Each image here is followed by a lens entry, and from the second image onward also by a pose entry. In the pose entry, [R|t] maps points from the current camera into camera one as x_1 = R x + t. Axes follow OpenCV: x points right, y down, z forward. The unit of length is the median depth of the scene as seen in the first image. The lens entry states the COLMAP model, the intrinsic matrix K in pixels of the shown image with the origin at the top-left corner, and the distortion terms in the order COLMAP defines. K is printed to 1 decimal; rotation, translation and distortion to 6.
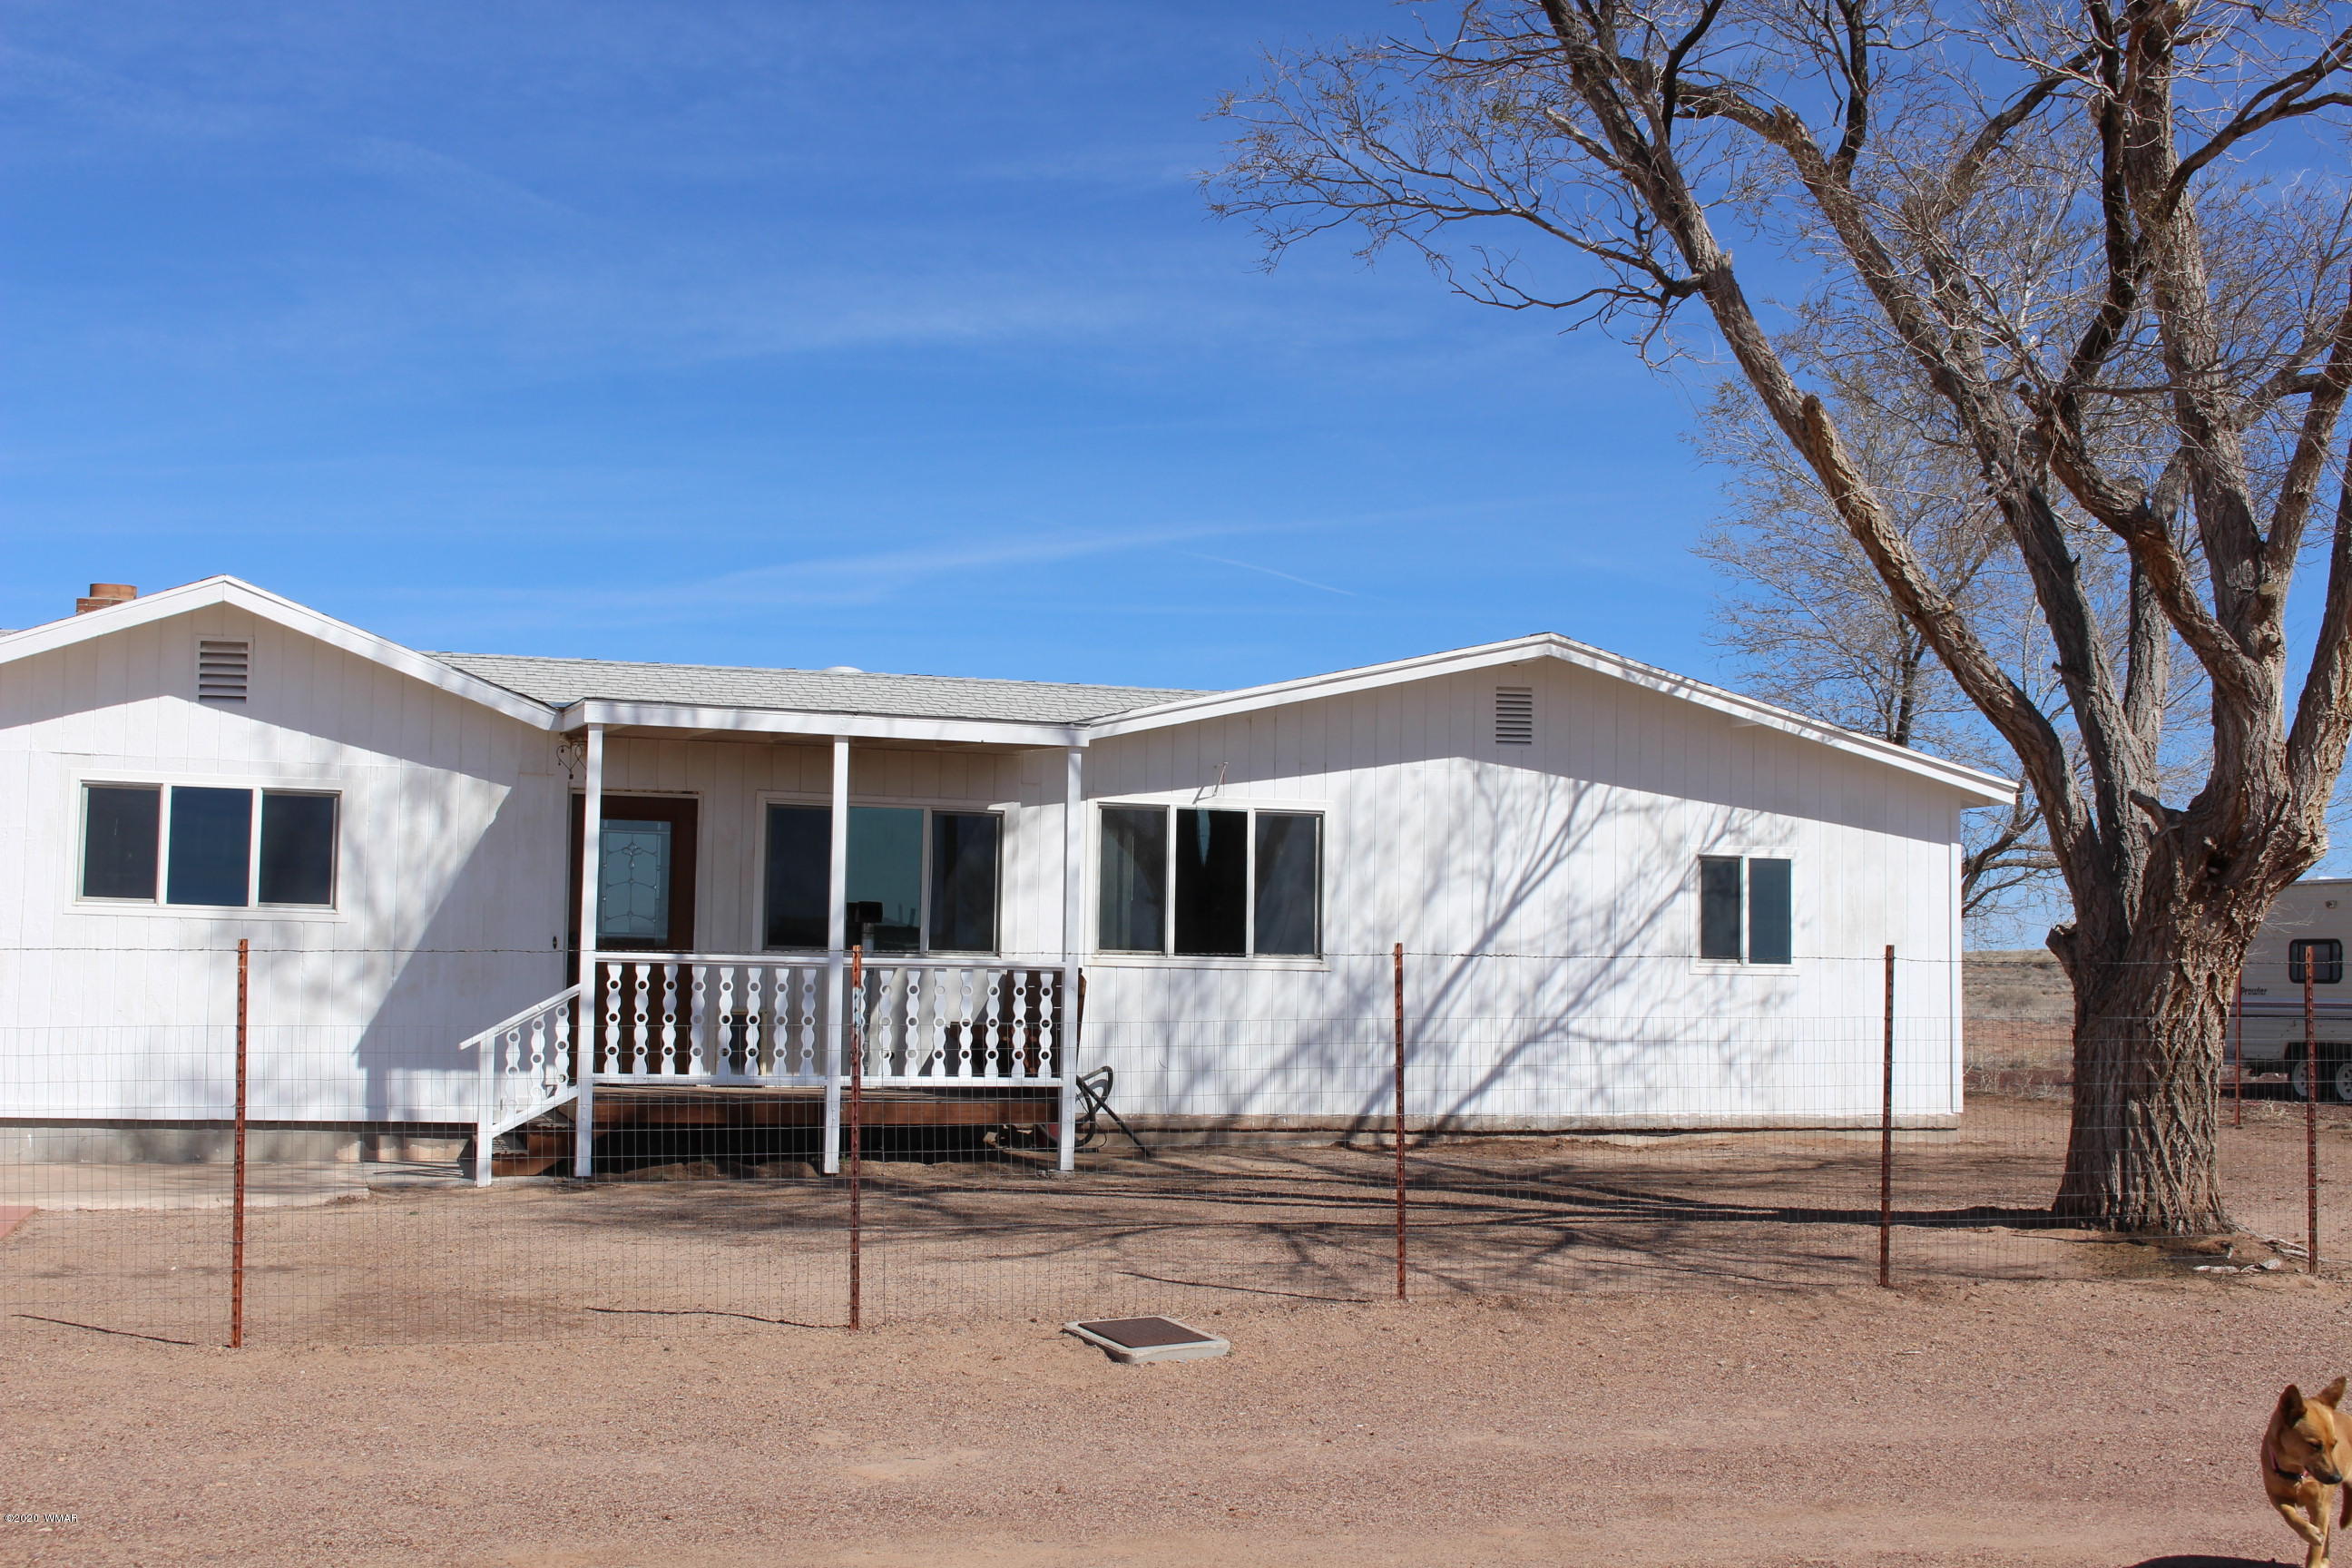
lens RADIAL K [[2775.2, 0, 1172.7], [0, 2775.2, 800.1], [0, 0, 1]] dist [-0.110503, 0.136410]
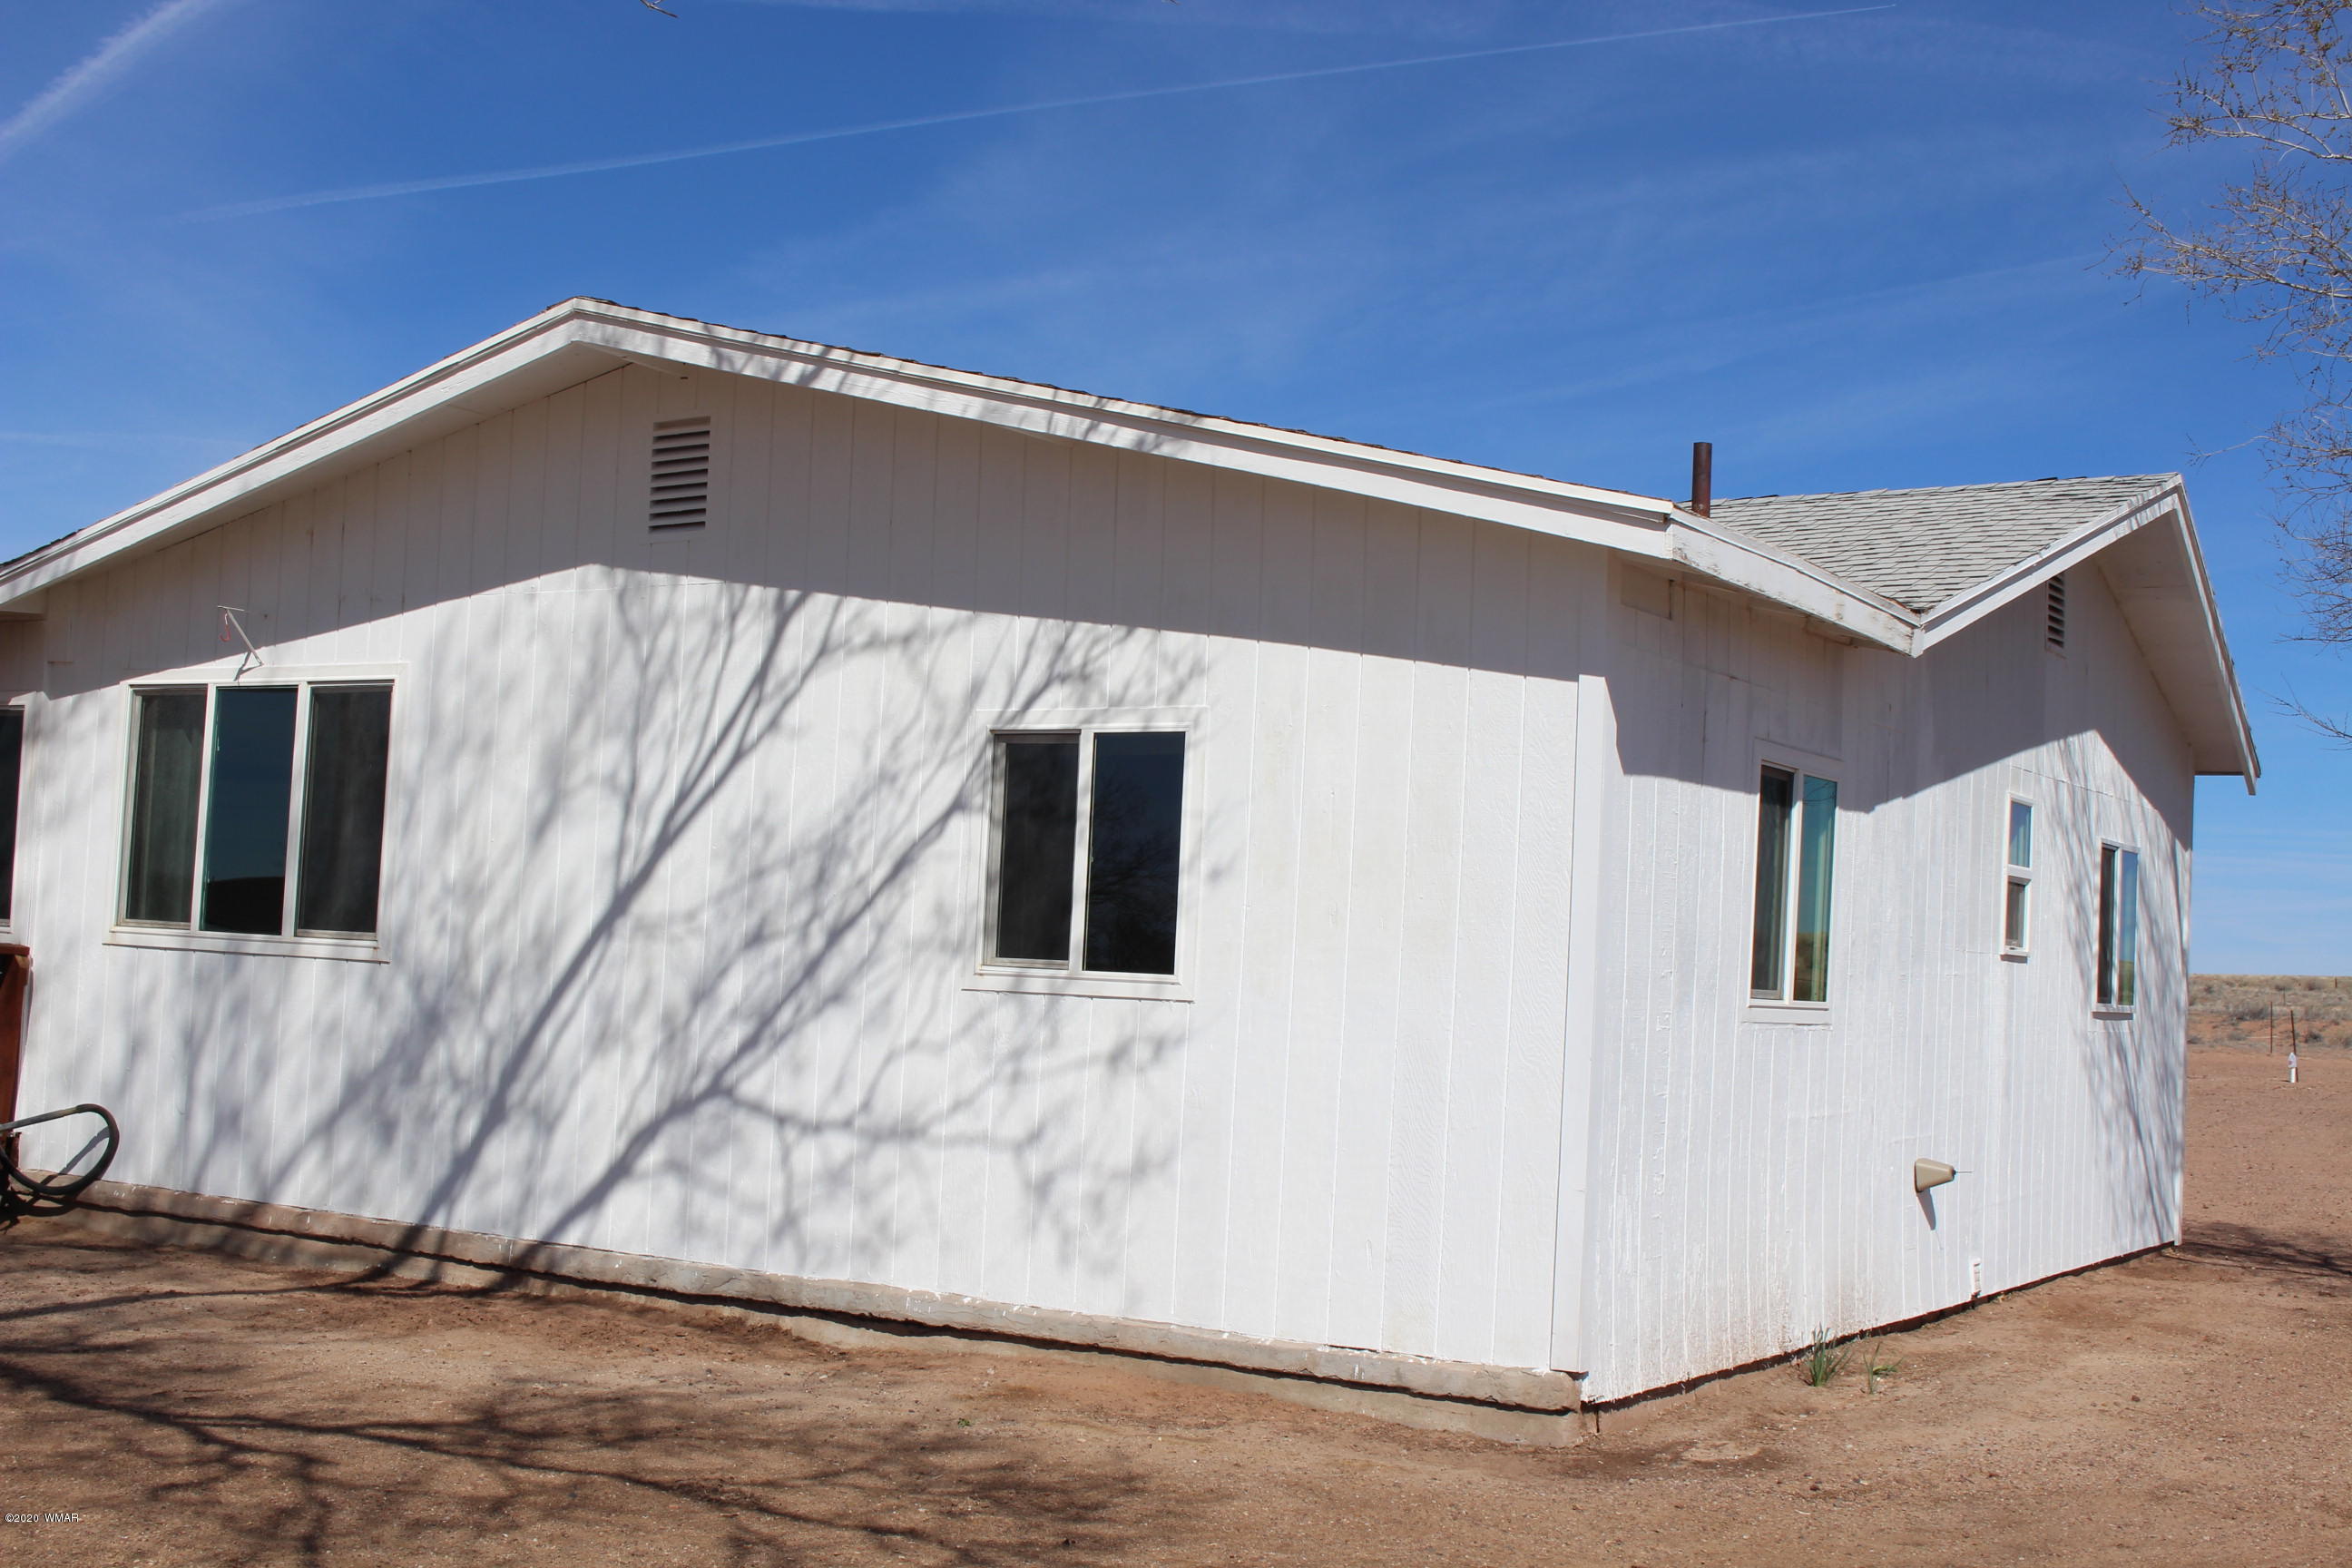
lens RADIAL K [[2775.2, 0, 1172.7], [0, 2775.2, 800.1], [0, 0, 1]] dist [-0.110503, 0.136410]
pose [[0.654595, -0.031131, -0.755339, 0.590302], [0.016158, 0.999500, -0.027190, 0.046943], [0.755807, 0.005594, 0.654770, 0.763412]]
